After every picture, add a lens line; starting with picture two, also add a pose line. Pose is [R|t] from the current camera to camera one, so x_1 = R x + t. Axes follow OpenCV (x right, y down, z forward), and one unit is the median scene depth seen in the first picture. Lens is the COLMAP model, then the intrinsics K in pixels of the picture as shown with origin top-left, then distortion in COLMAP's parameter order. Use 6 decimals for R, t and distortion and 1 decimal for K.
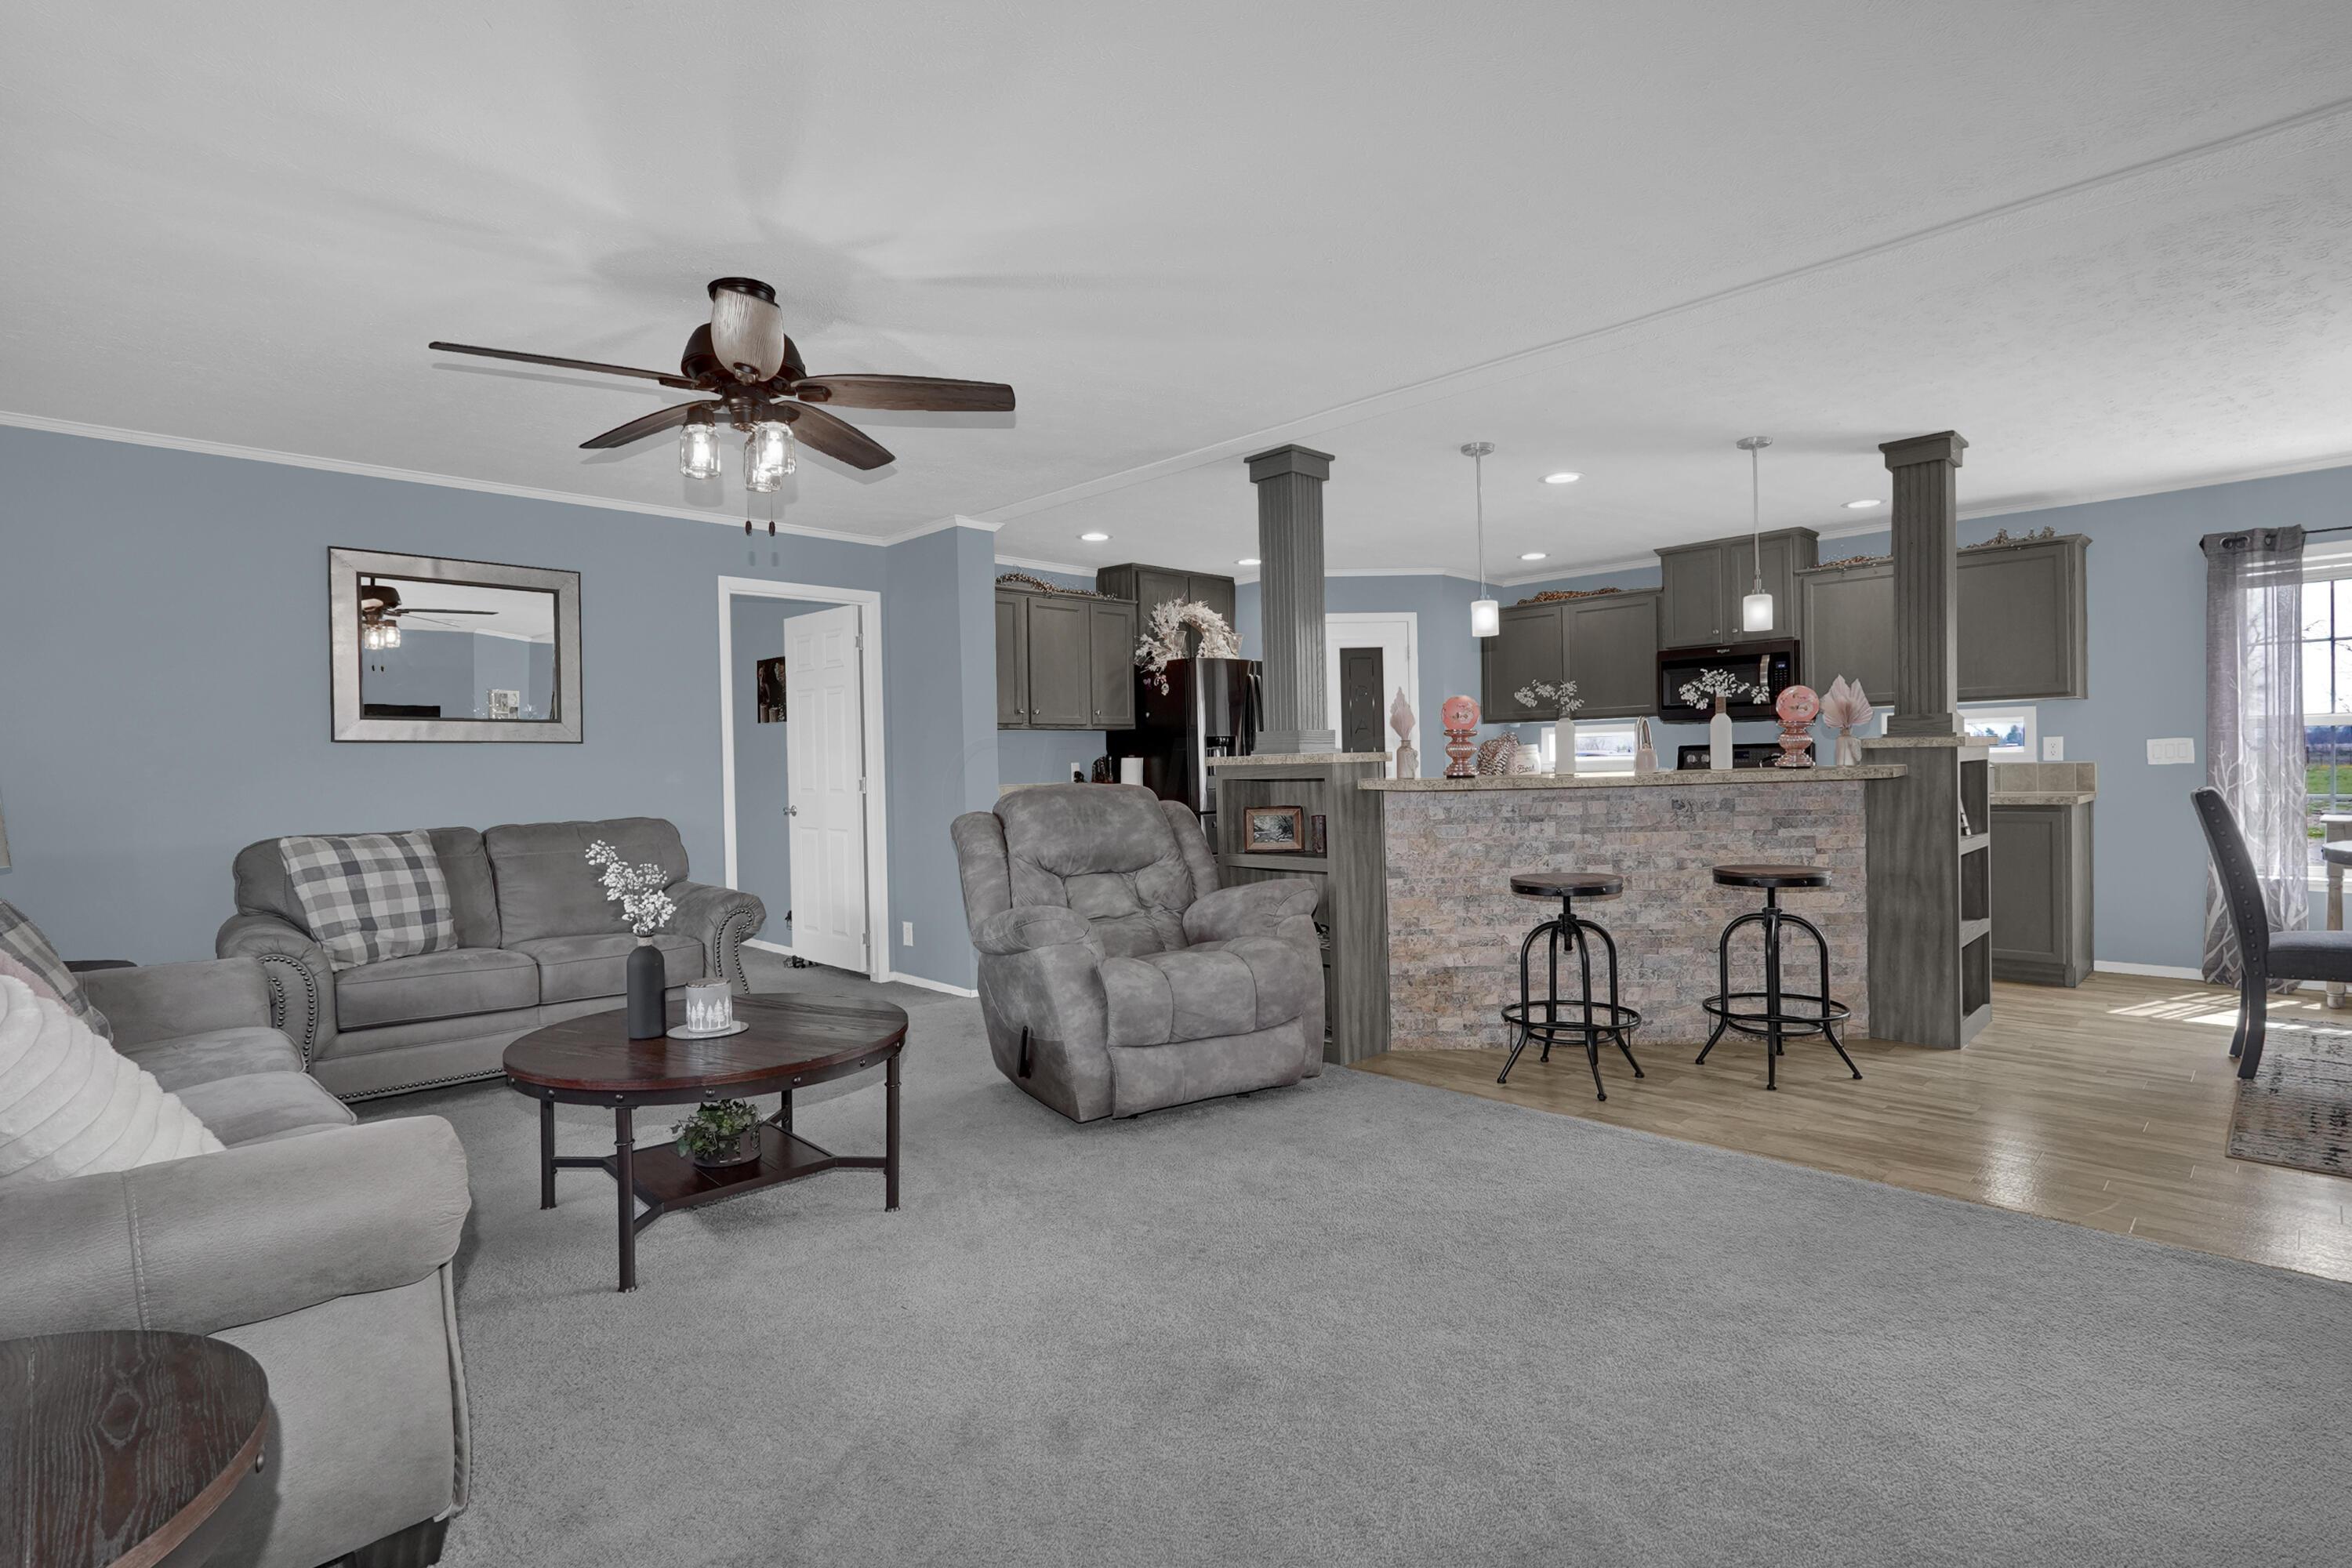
lens RADIAL K [[1109.0, 0, 1174.6], [0, 1109.0, 773.5], [0, 0, 1]] dist [0.000763, 0.000930]
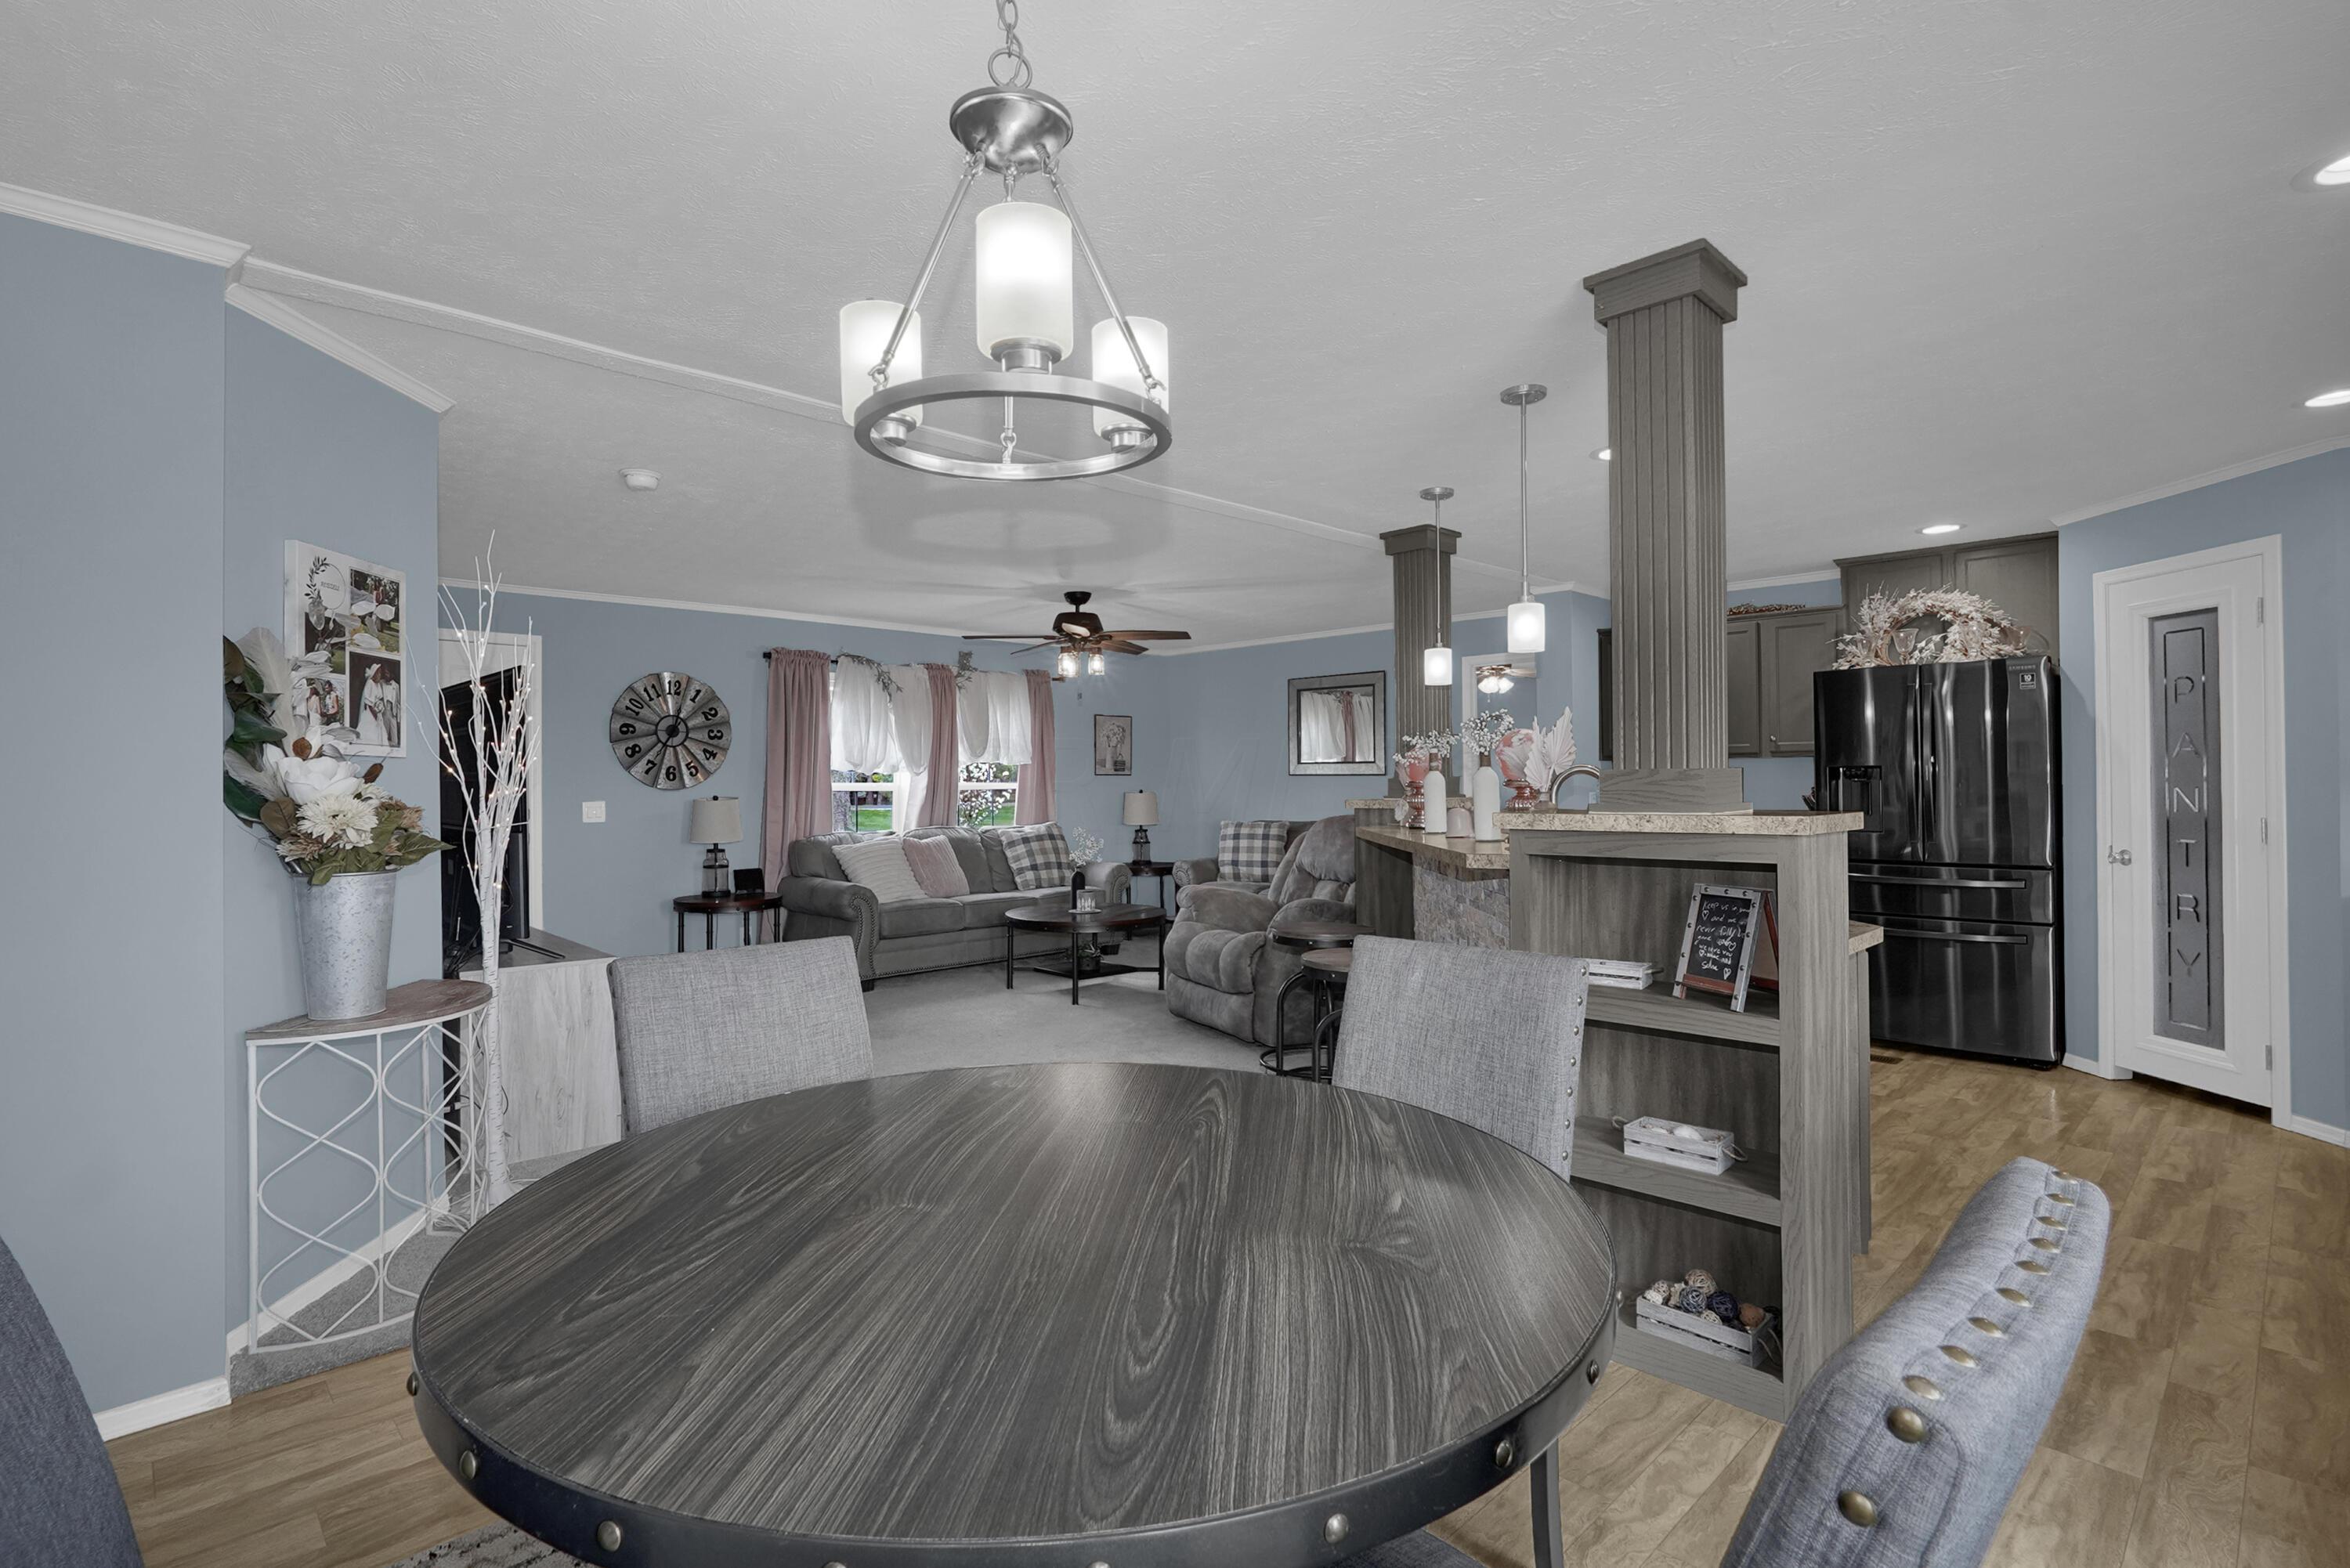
lens RADIAL K [[1108.0, 0, 1173.6], [0, 1108.0, 773.5], [0, 0, 1]] dist [0.000763, 0.000930]
pose [[0.019031, 0.014713, -0.999711, 1.220027], [0.000847, 0.999891, 0.014731, -0.059799], [0.999819, -0.001127, 0.019016, 0.727293]]
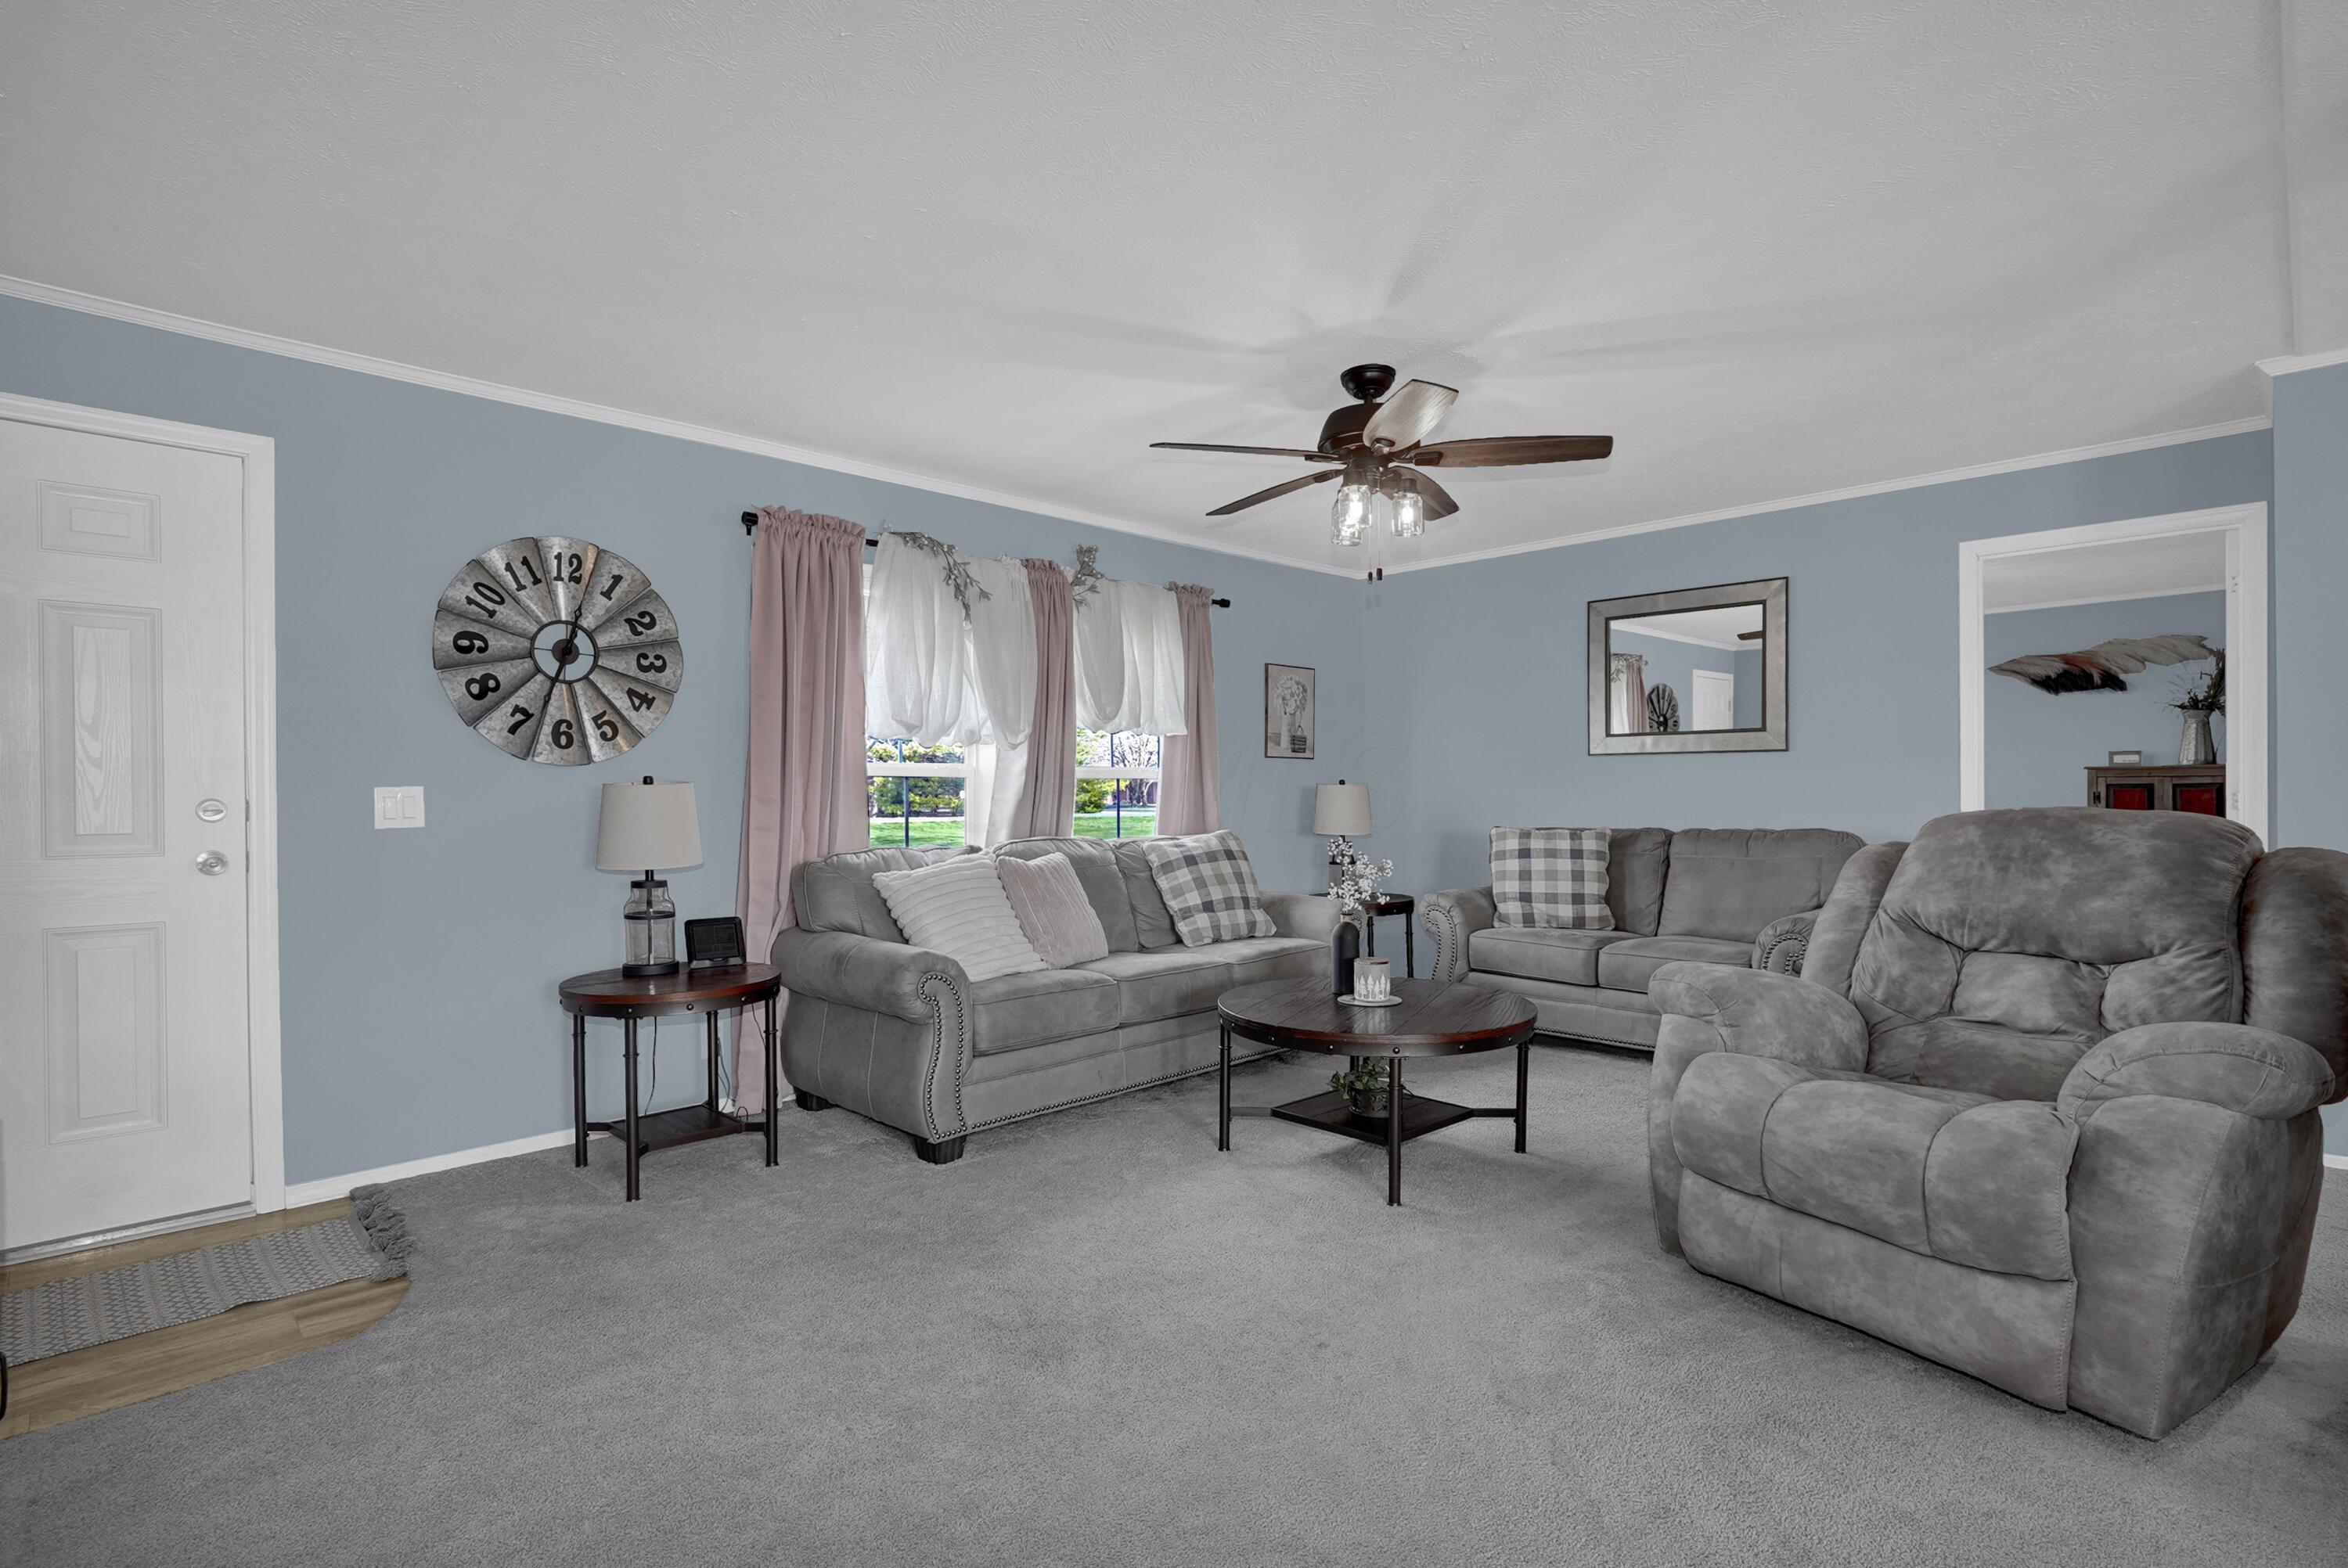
lens RADIAL K [[1127.6, 0, 1184.8], [0, 1127.6, 793.8], [0, 0, 1]] dist [-0.000527, 0.000154]
pose [[0.029951, 0.020585, -0.999339, 0.504076], [0.001830, 0.999785, 0.020649, -0.011923], [0.999550, -0.002447, 0.029907, 0.484595]]
